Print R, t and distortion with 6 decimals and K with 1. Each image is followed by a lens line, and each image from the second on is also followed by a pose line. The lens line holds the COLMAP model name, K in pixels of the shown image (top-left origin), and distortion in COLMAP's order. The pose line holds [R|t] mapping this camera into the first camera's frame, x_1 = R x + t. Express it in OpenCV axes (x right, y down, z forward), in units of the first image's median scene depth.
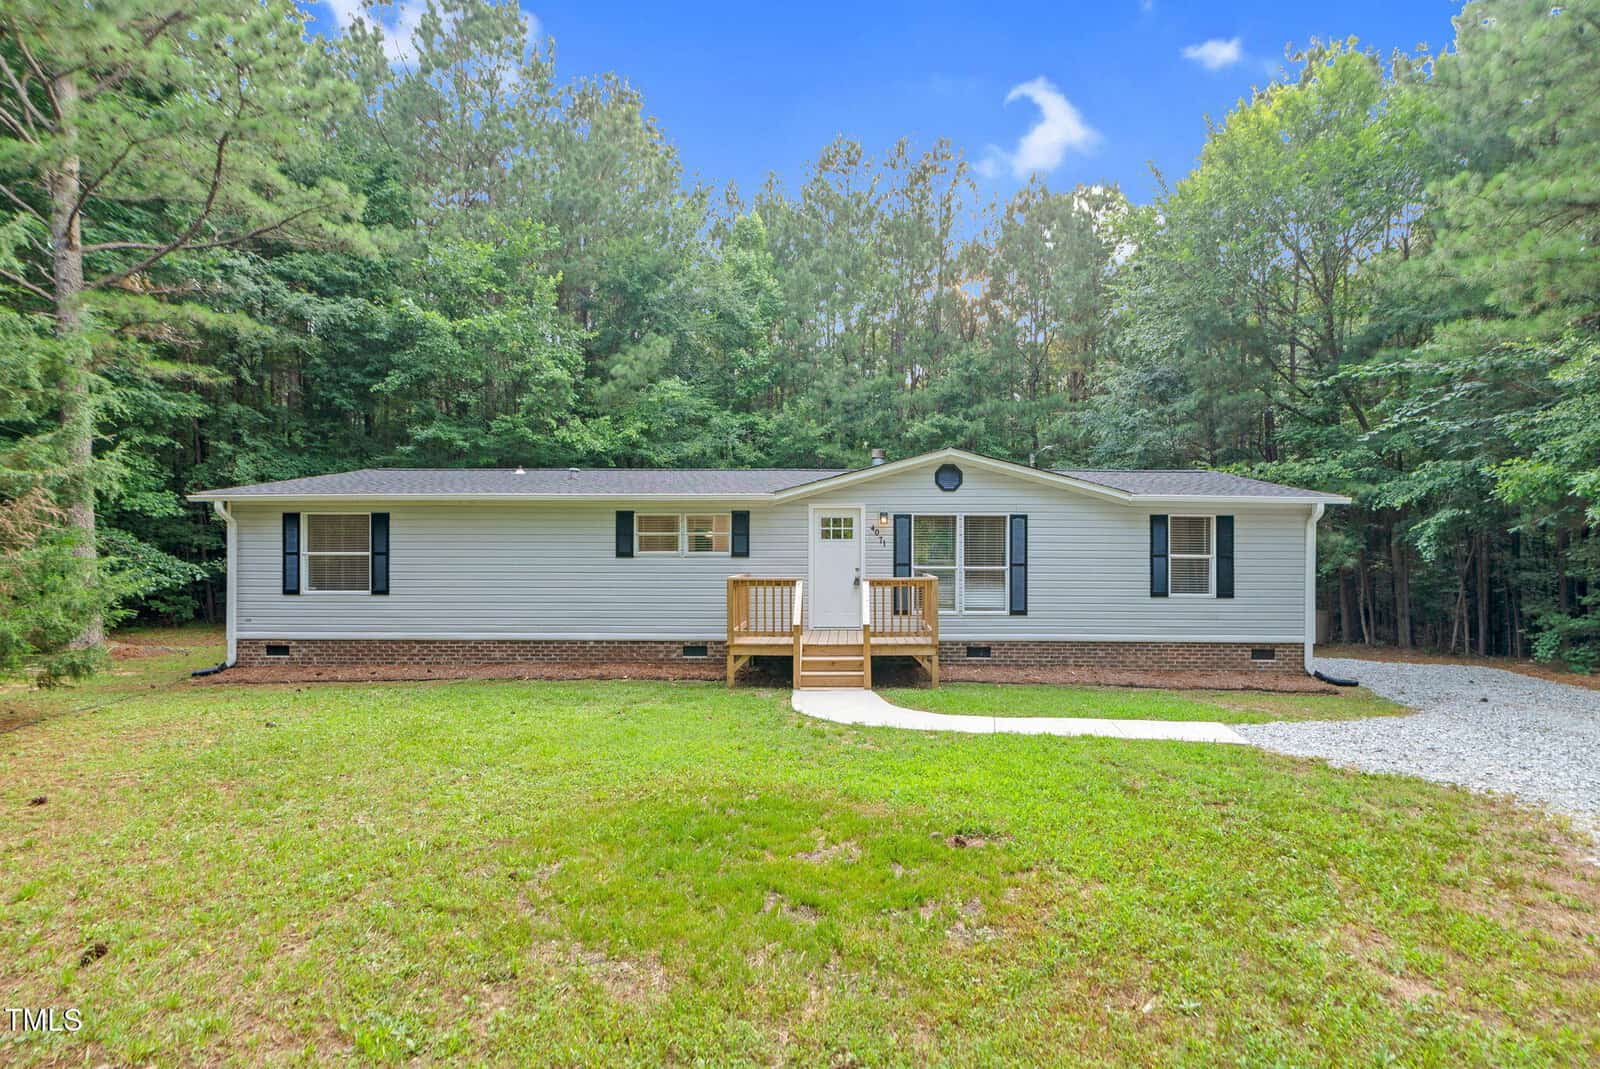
lens RADIAL K [[766.2, 0, 833.7], [0, 766.2, 530.9], [0, 0, 1]] dist [-0.004861, 0.001920]
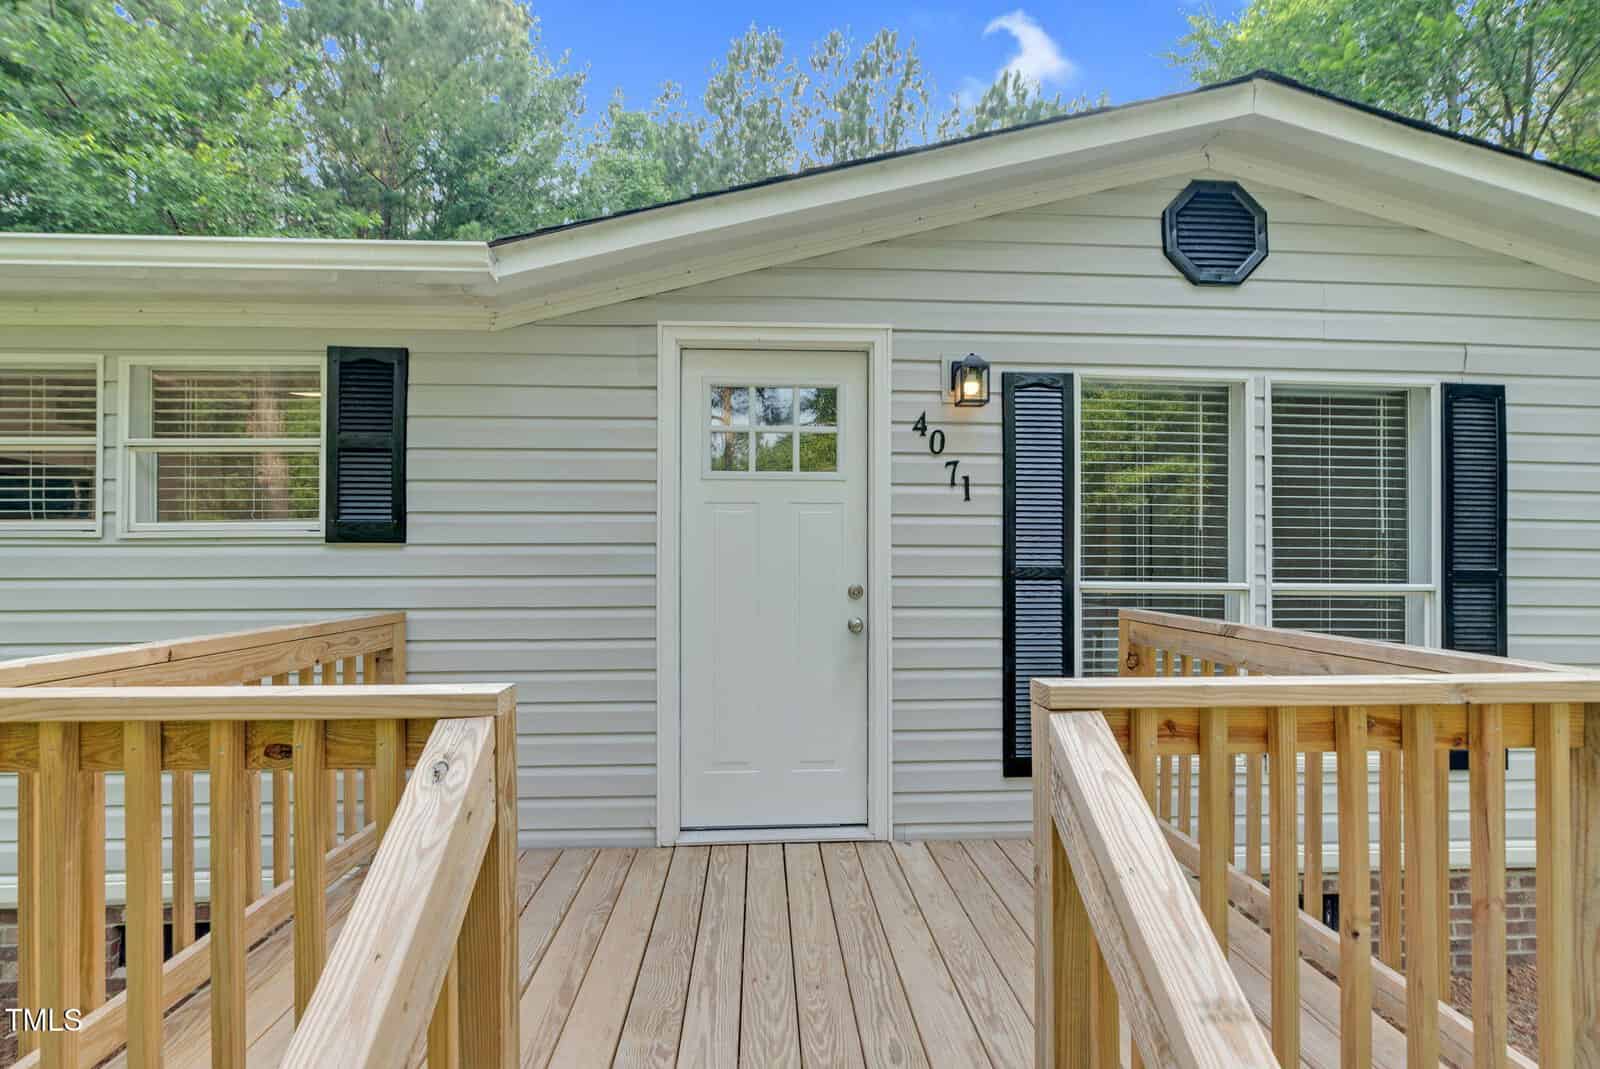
lens RADIAL K [[731.2, 0, 822.1], [0, 731.2, 538.5], [0, 0, 1]] dist [-0.004607, 0.003687]
pose [[0.998650, 0.006854, 0.051493, 0.007814], [-0.008124, 0.999667, 0.024491, 0.026157], [-0.051308, -0.024876, 0.998373, 0.756461]]
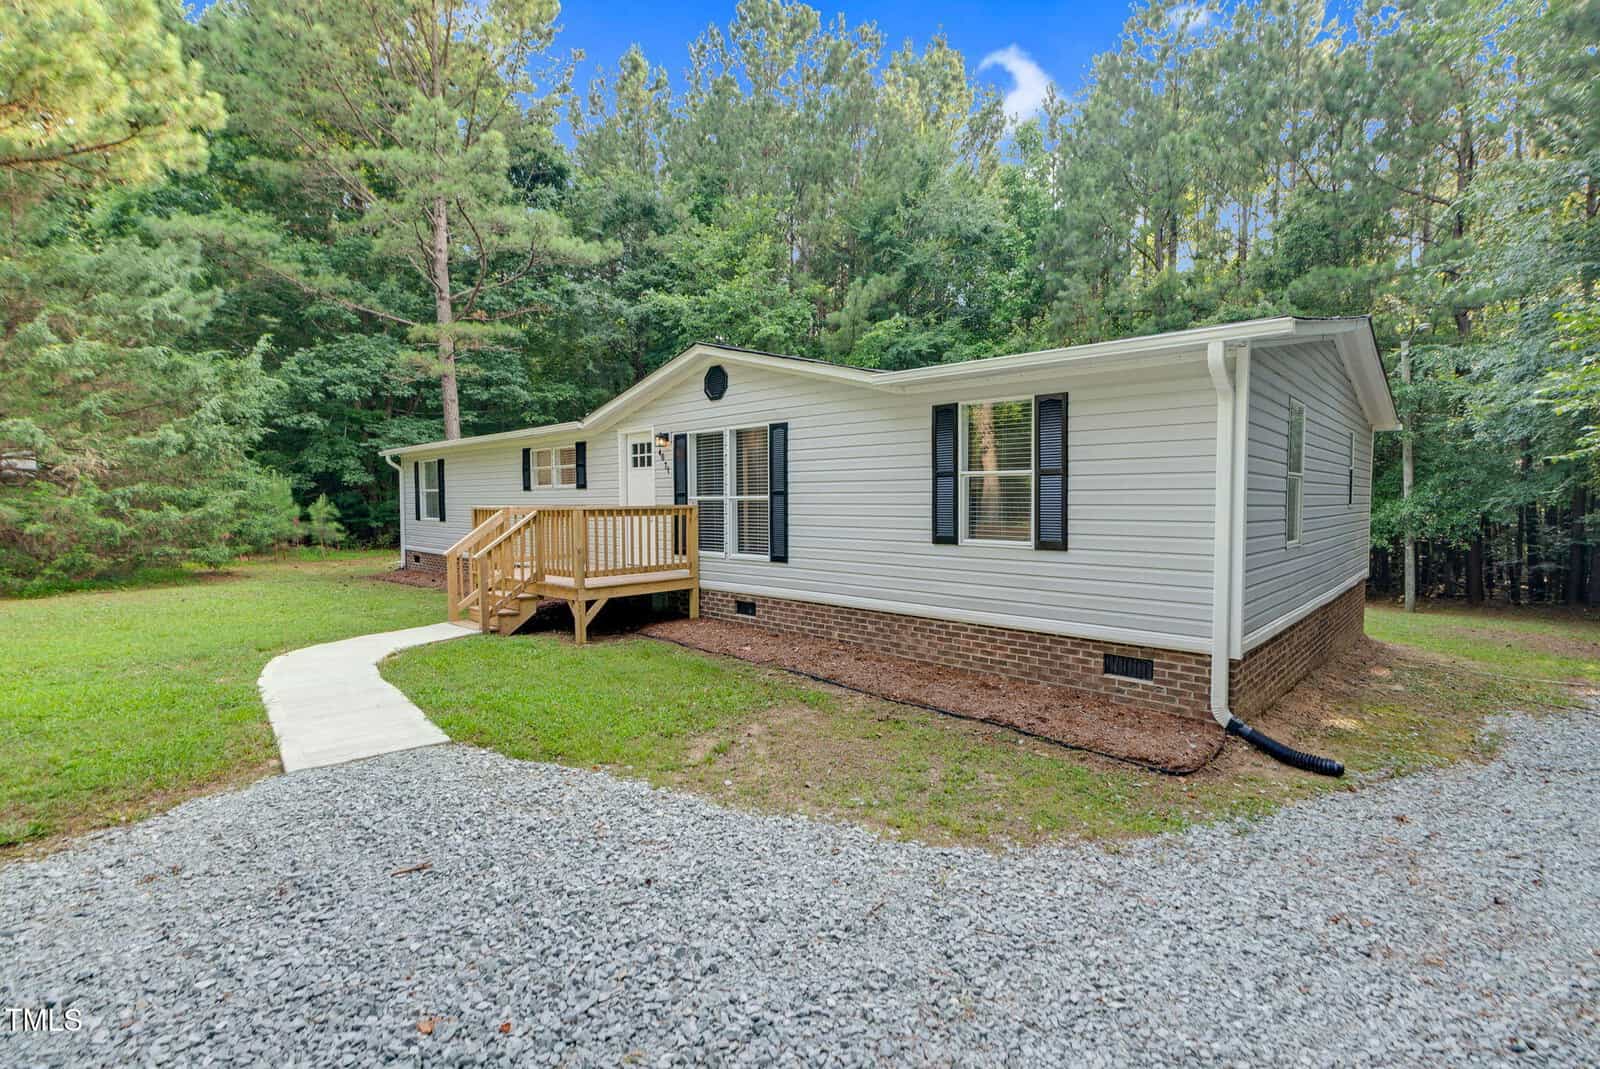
lens RADIAL K [[731.2, 0, 847.7], [0, 731.2, 521.8], [0, 0, 1]] dist [-0.004607, 0.003687]
pose [[0.739458, 0.015446, -0.673026, 0.750506], [0.020179, 0.998779, 0.045092, 0.040757], [0.672900, -0.046925, 0.738243, 0.527714]]
